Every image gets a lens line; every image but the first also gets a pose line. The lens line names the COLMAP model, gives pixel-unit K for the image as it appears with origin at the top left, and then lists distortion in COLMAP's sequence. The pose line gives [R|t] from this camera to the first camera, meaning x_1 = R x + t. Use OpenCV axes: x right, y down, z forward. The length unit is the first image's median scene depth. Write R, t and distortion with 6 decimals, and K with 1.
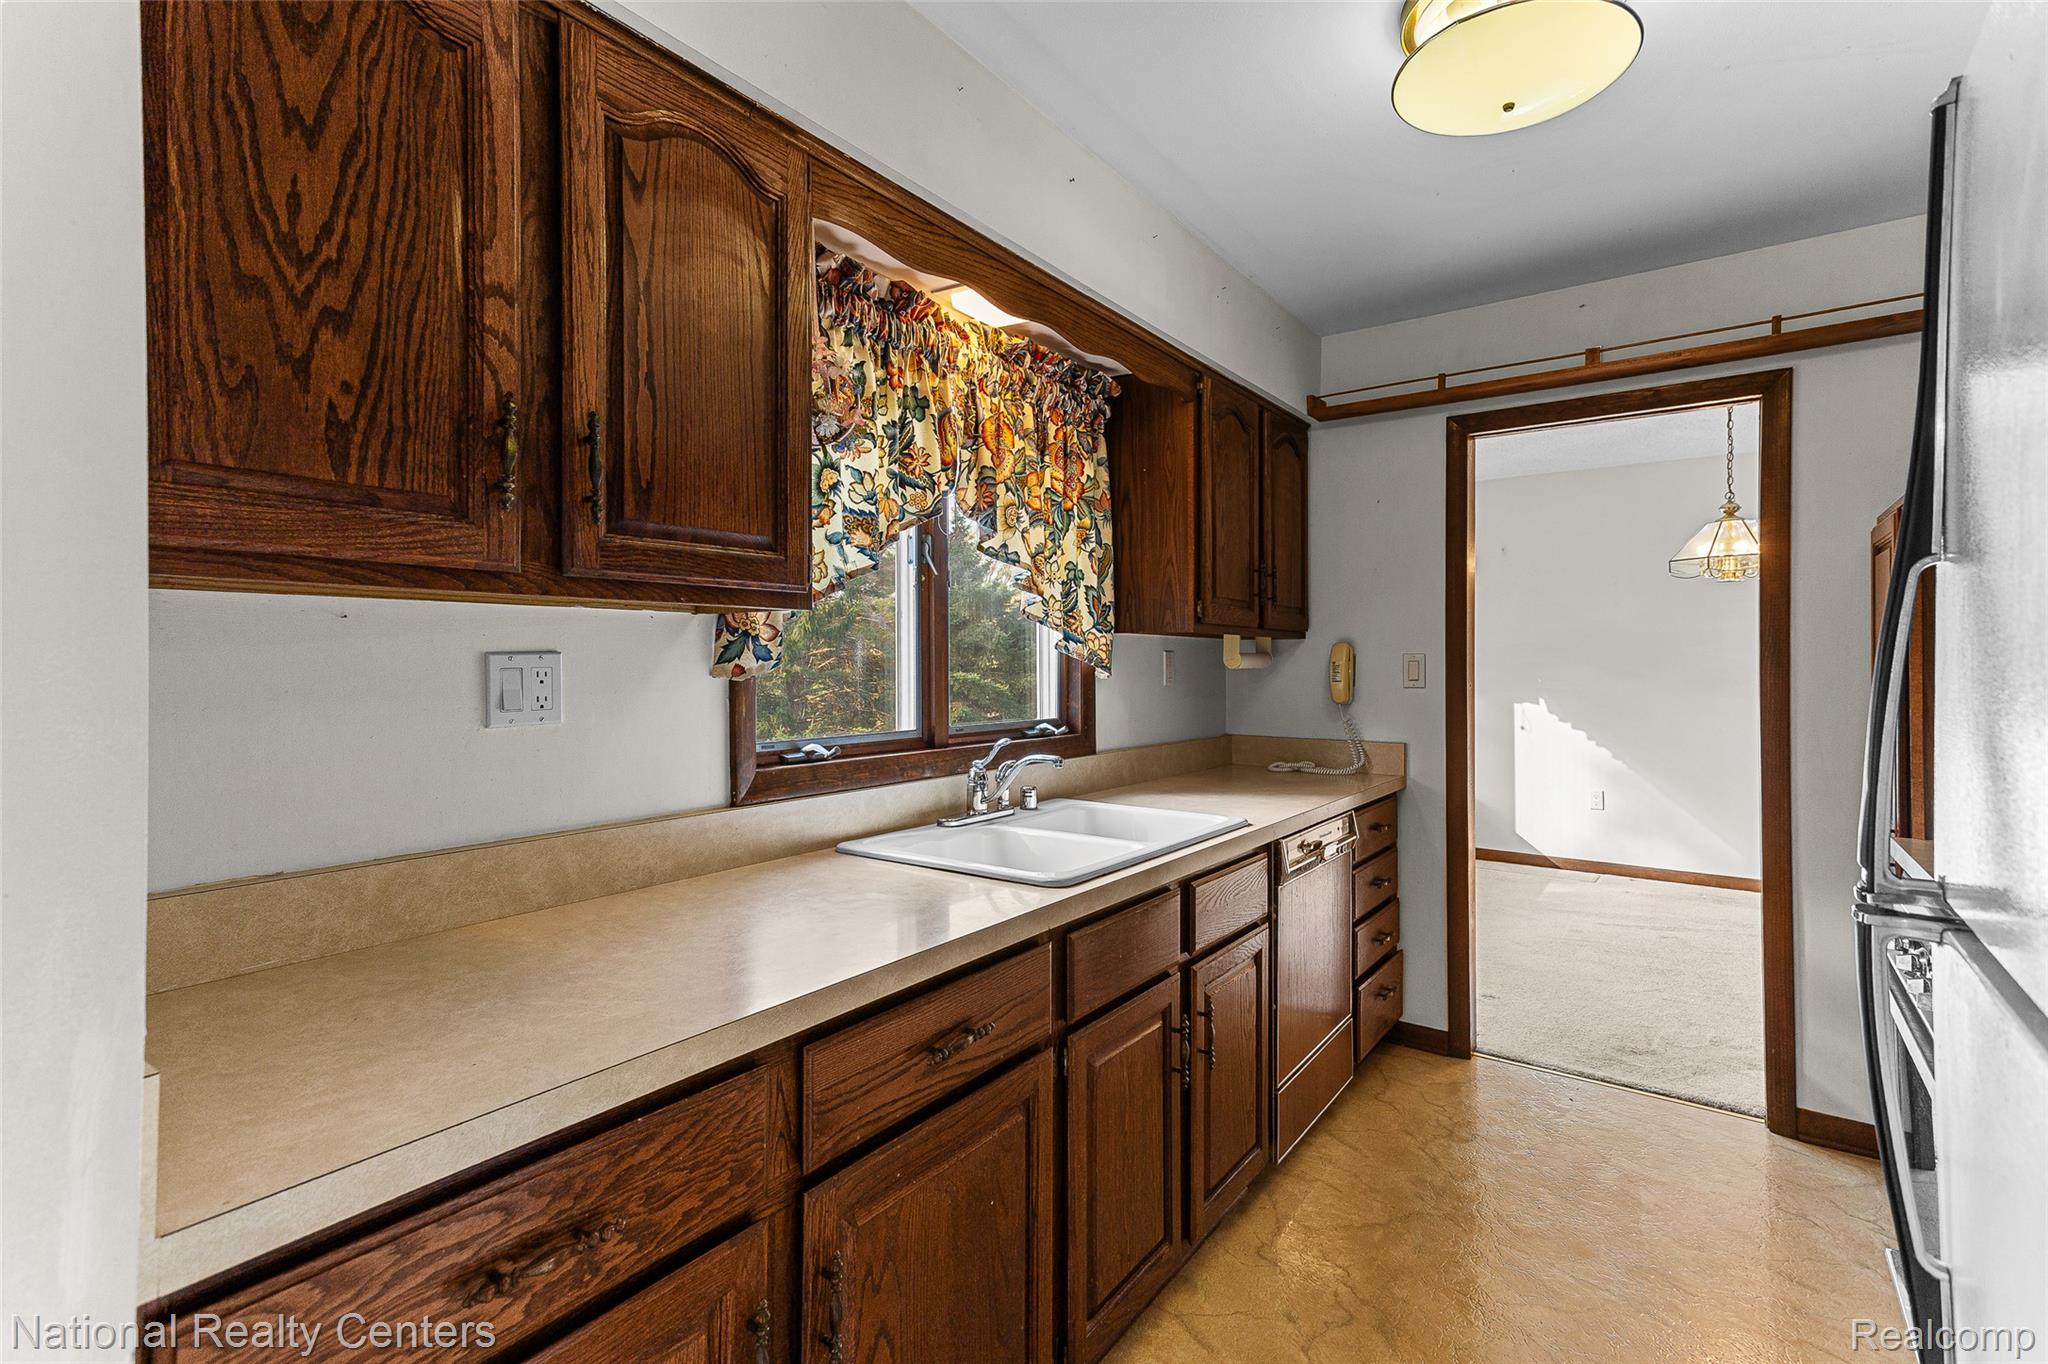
lens RADIAL K [[968.9, 0, 1016.9], [0, 968.9, 654.7], [0, 0, 1]] dist [0.025488, 0.003568]
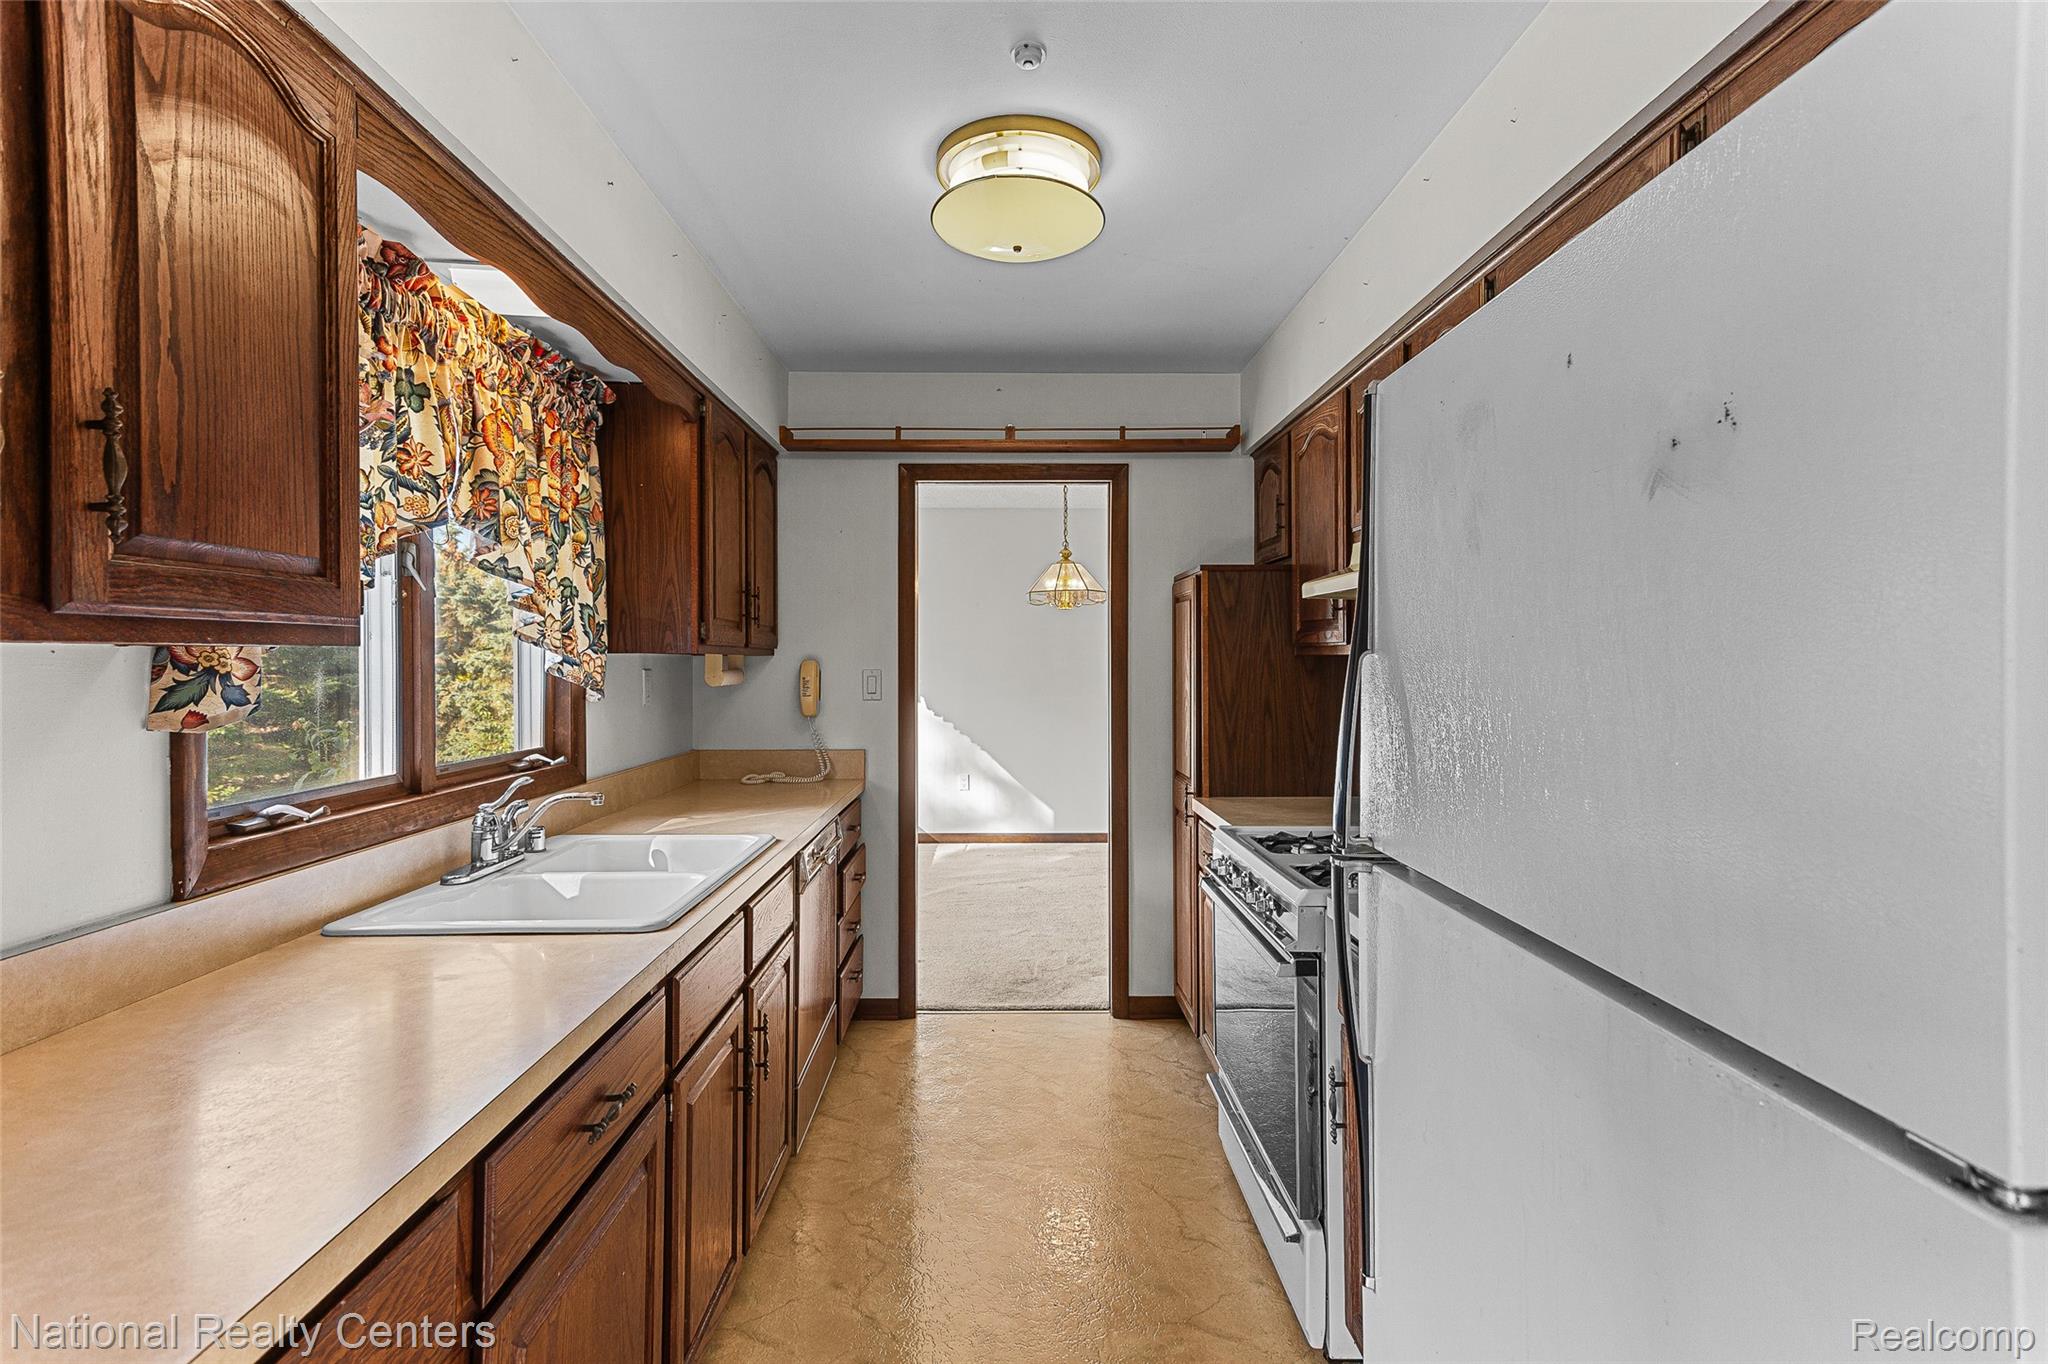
lens RADIAL K [[968.9, 0, 1012.8], [0, 968.9, 655.1], [0, 0, 1]] dist [0.025488, 0.003568]
pose [[0.803743, -0.000120, 0.594976, -0.173542], [-0.001279, 0.999997, 0.001930, -0.027236], [-0.594975, -0.002312, 0.803741, 0.001156]]
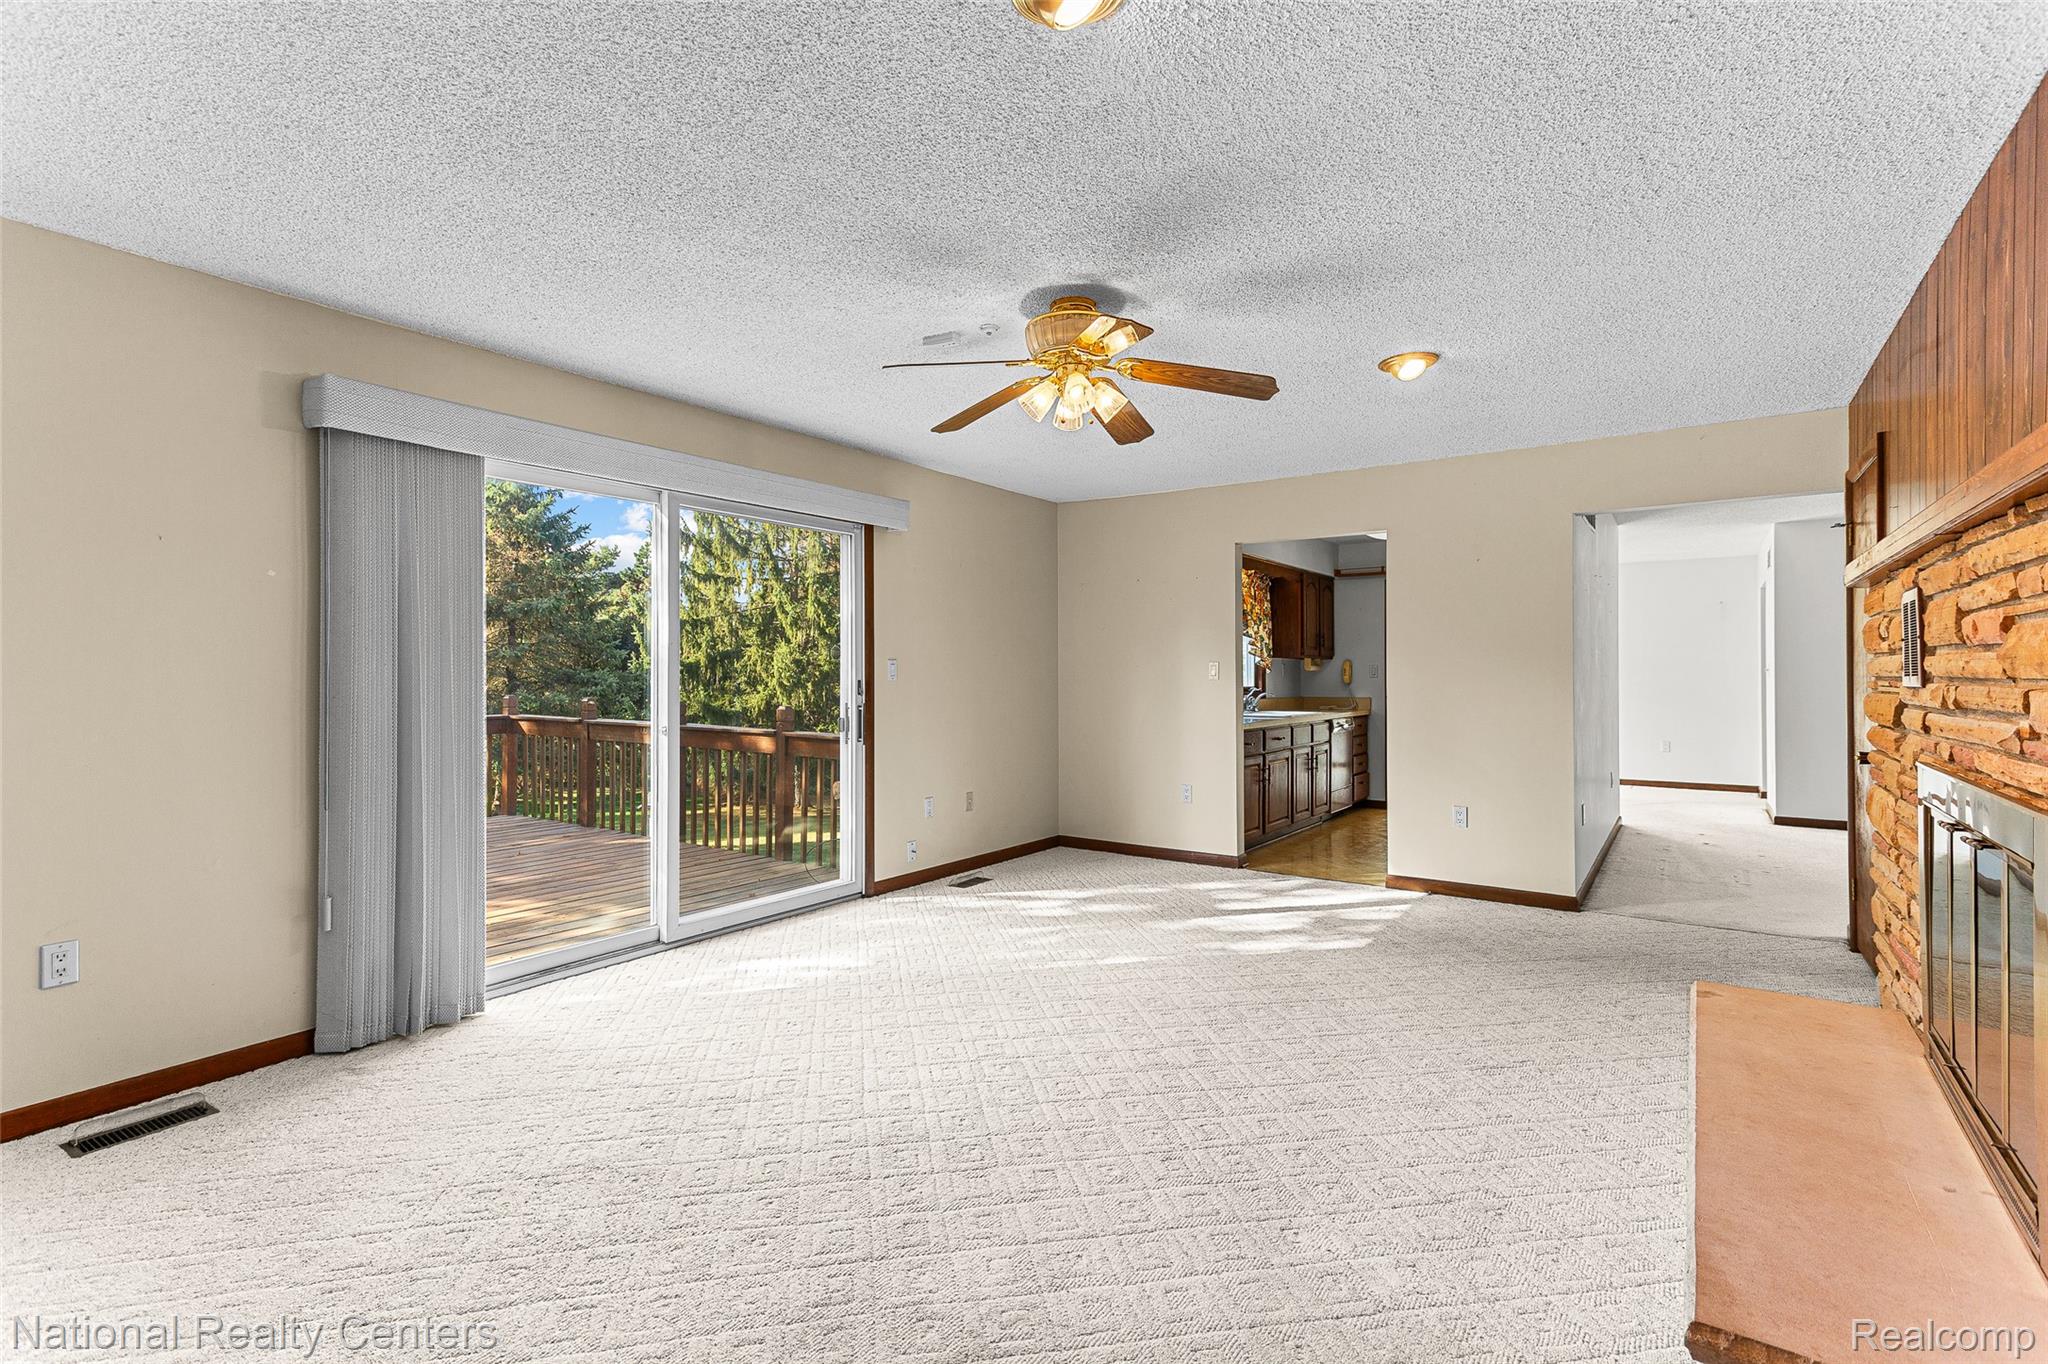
lens RADIAL K [[968.9, 0, 1014.6], [0, 968.9, 668.8], [0, 0, 1]] dist [0.025488, 0.003568]
pose [[0.999904, -0.001334, 0.013772, -0.864589], [0.001351, 0.999998, -0.001264, 0.015908], [-0.013770, 0.001282, 0.999904, -2.323136]]
